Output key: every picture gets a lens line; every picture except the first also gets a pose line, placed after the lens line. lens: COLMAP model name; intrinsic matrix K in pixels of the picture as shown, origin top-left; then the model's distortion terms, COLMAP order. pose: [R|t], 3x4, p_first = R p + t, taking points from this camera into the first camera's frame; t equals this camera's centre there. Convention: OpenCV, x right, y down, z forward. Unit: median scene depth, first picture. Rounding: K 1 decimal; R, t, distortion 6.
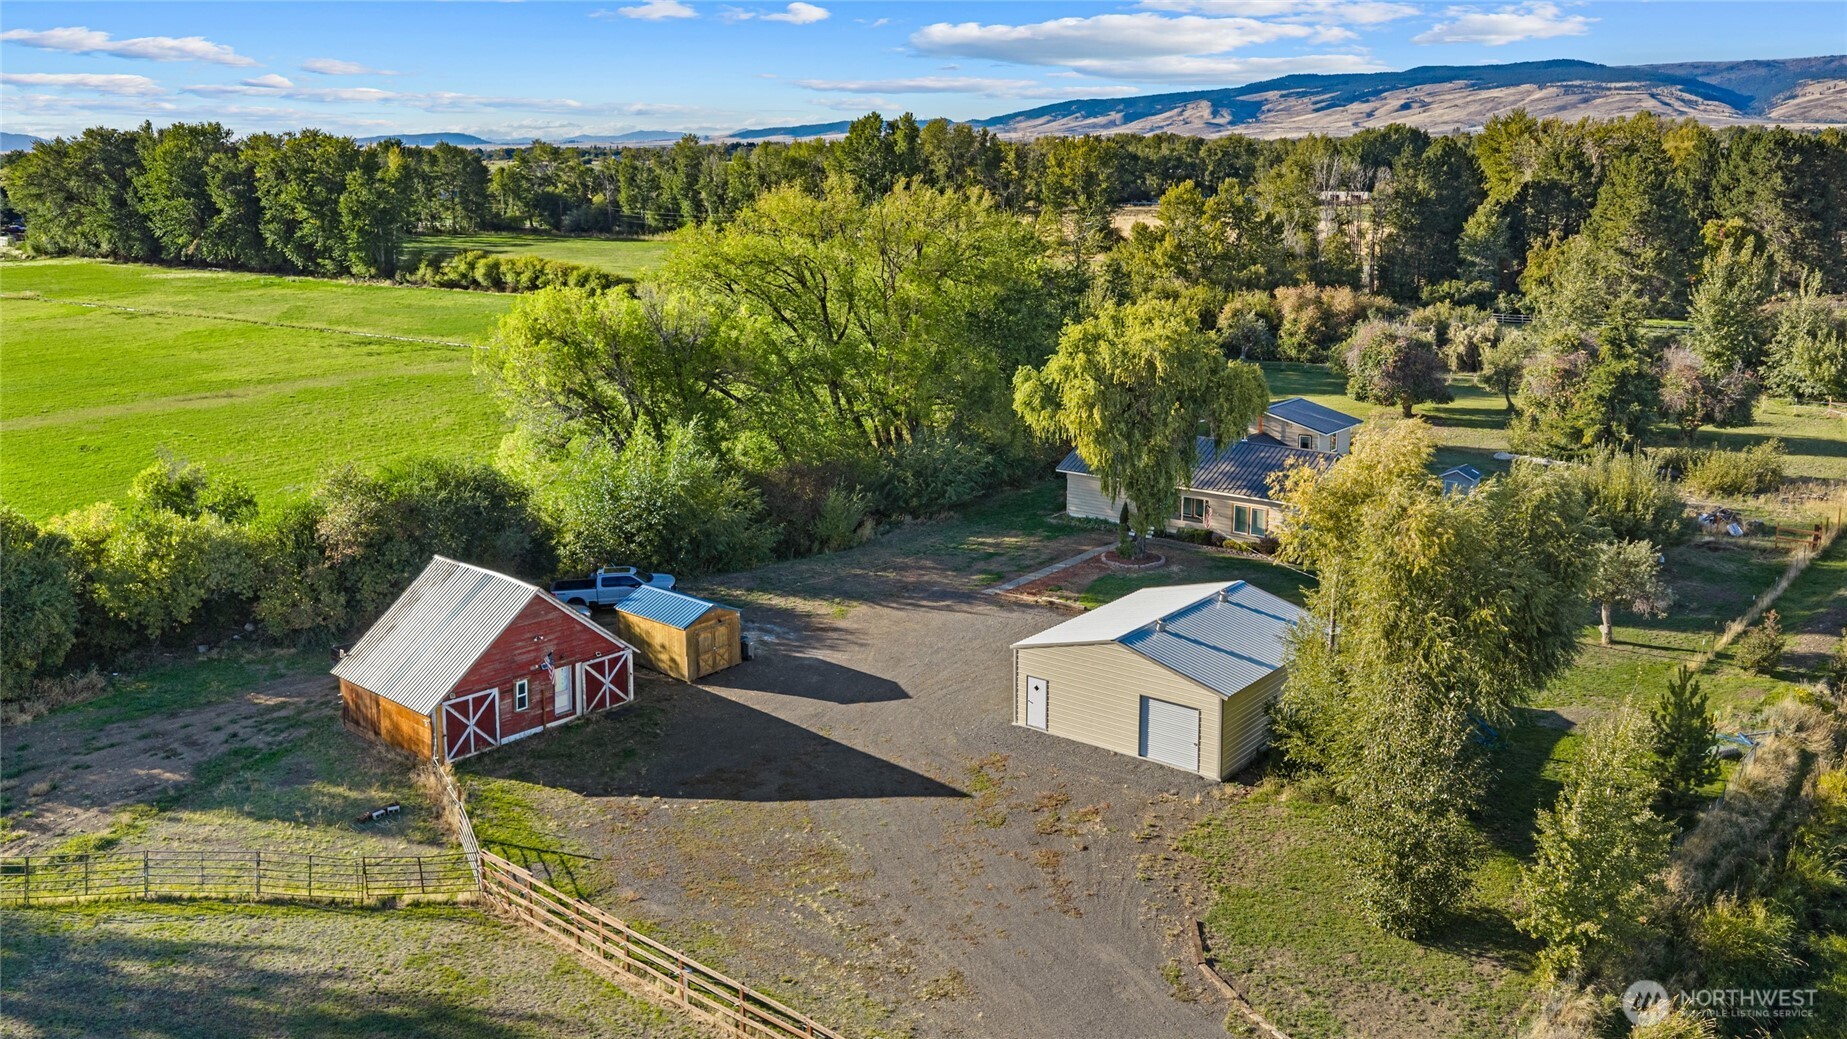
lens RADIAL K [[1491.8, 0, 930.6], [0, 1491.8, 518.3], [0, 0, 1]] dist [0.022640, -0.017375]
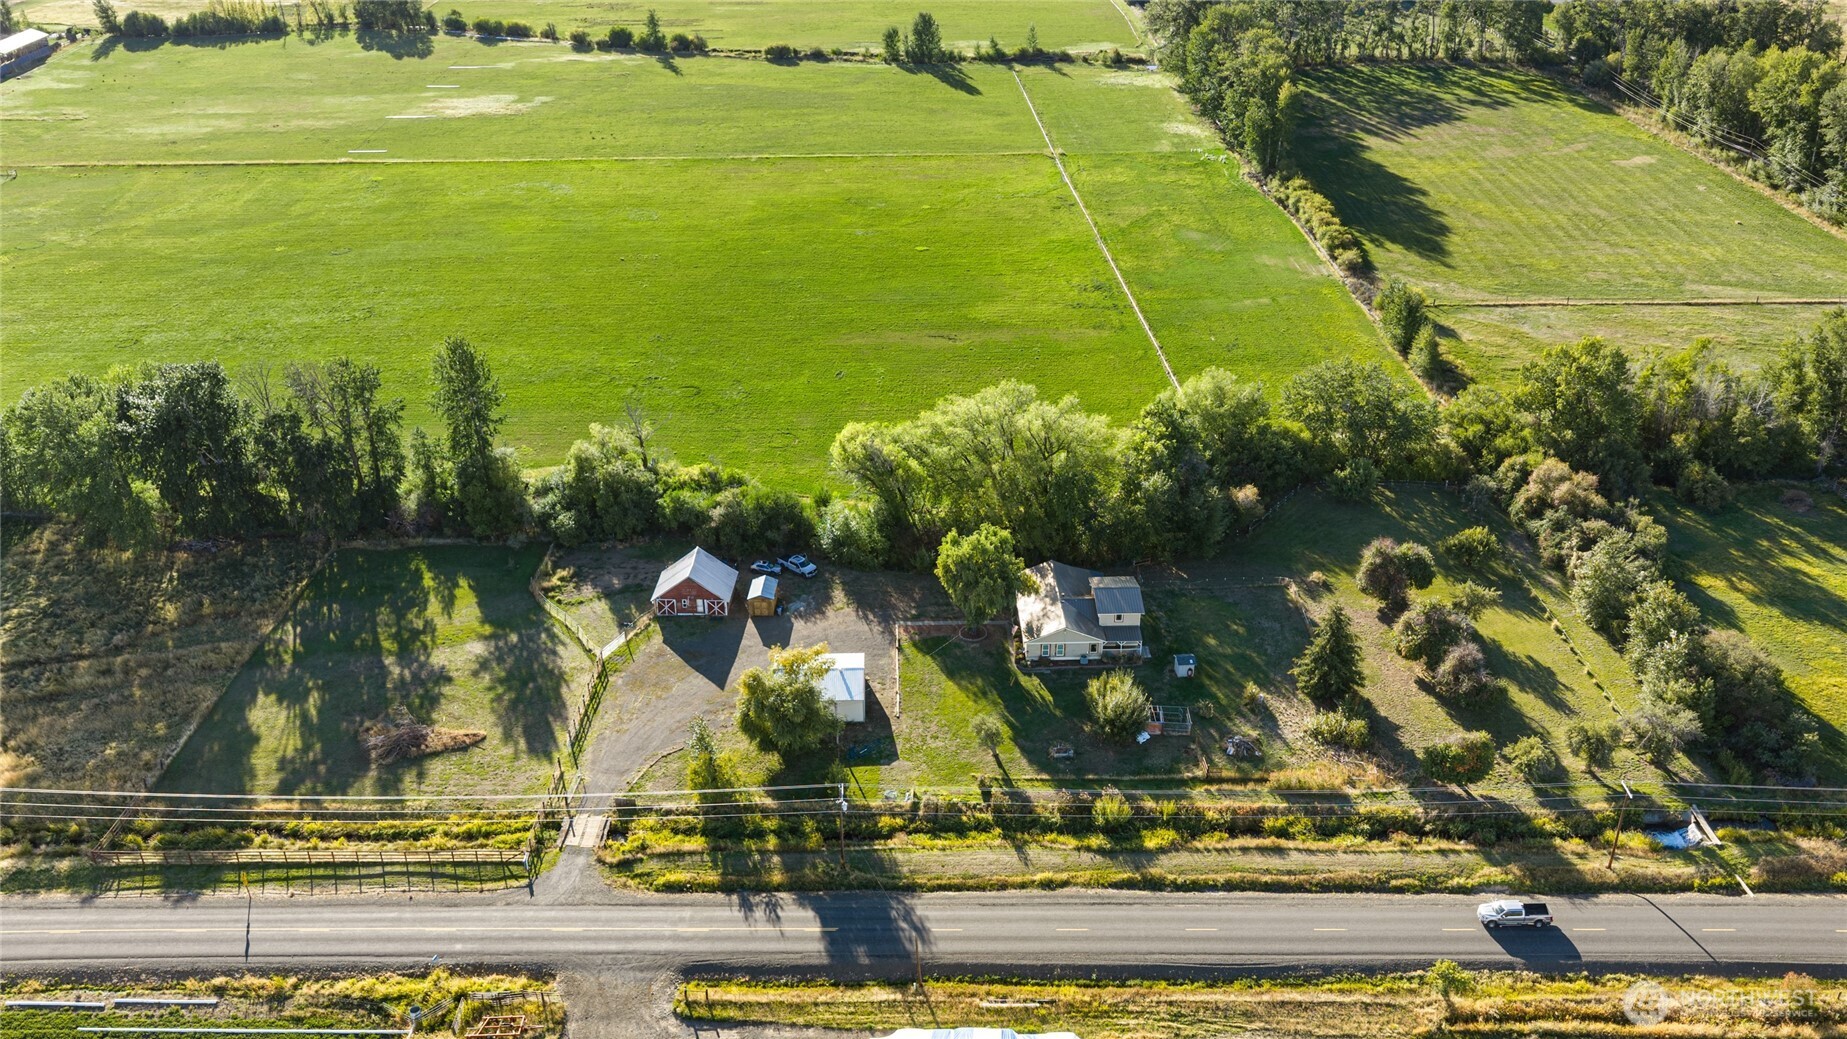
lens RADIAL K [[1491.8, 0, 921.4], [0, 1491.8, 520.0], [0, 0, 1]] dist [0.022640, -0.017375]
pose [[0.637914, 0.361880, -0.679786, 2.045121], [-0.177652, 0.928057, 0.327337, -1.121829], [0.749337, -0.088047, 0.656309, -0.667837]]
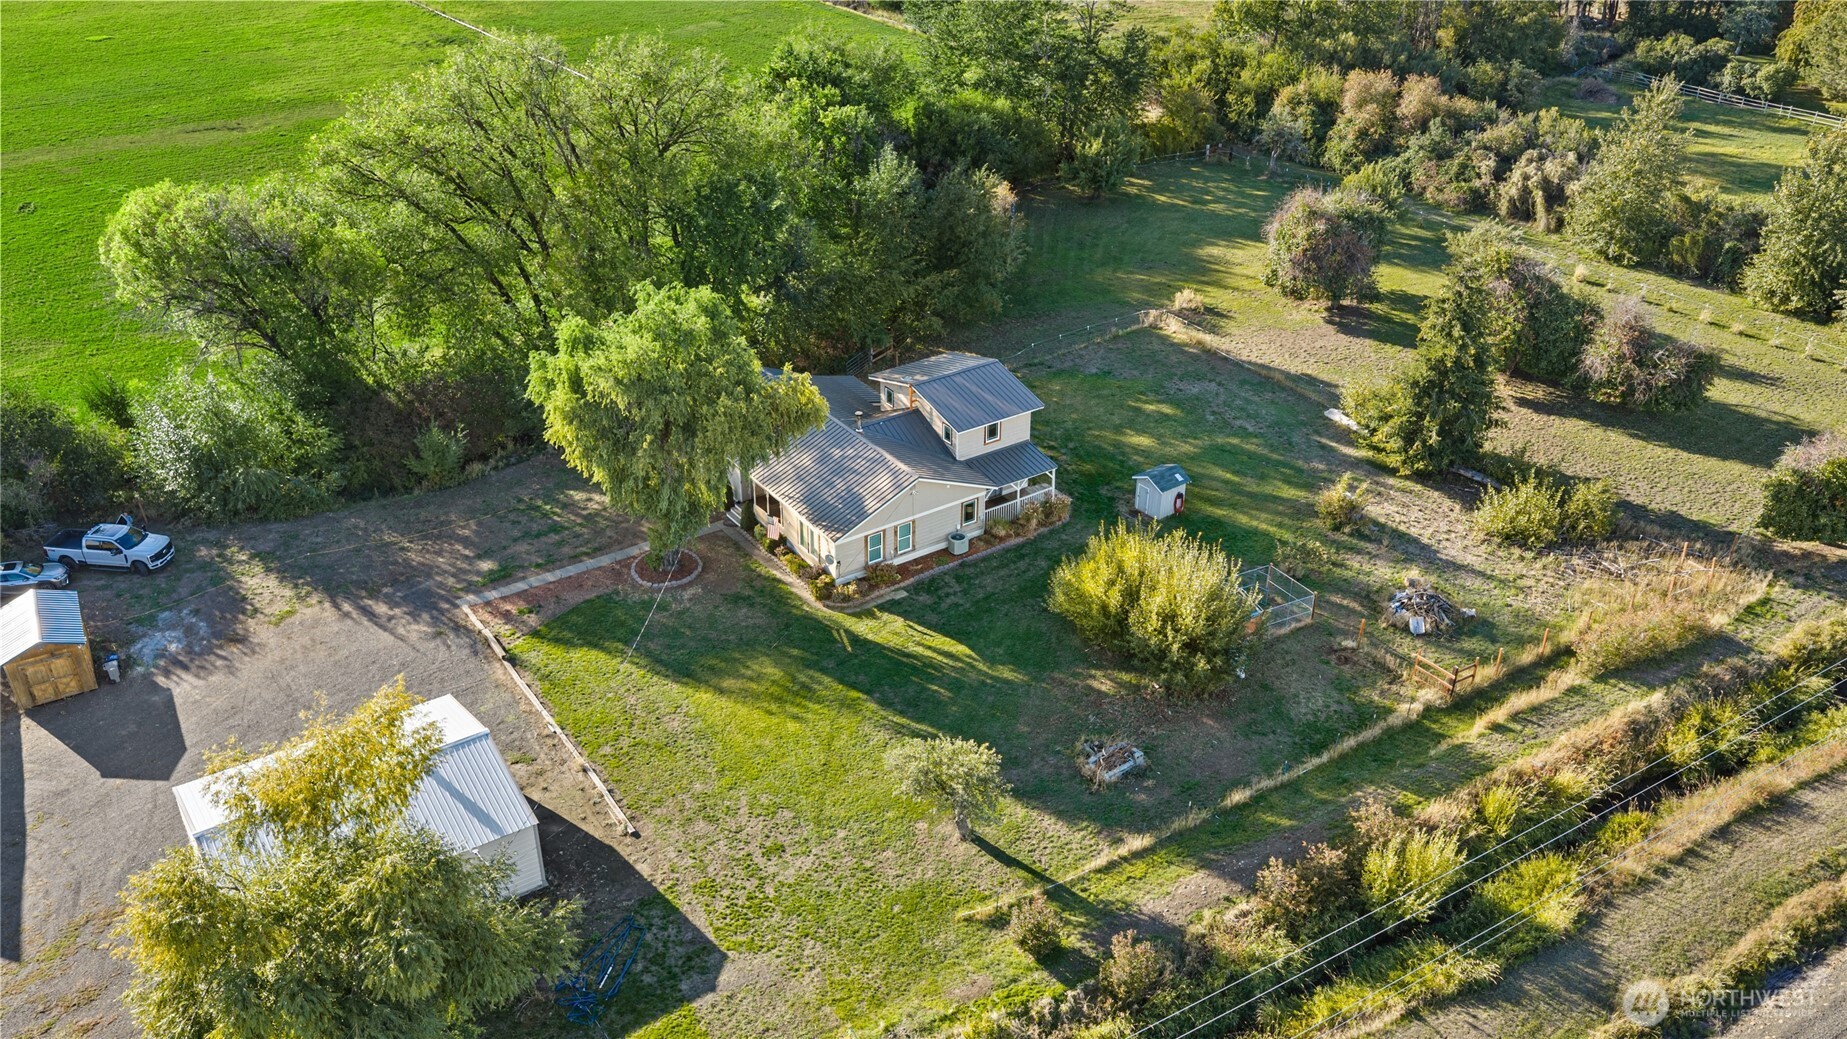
lens RADIAL K [[1491.8, 0, 926.5], [0, 1491.8, 511.4], [0, 0, 1]] dist [0.022640, -0.017375]
pose [[0.954283, 0.147118, -0.260193, 0.678076], [-0.071777, 0.957804, 0.278314, -0.351240], [0.290159, -0.246915, 0.924576, 0.299645]]
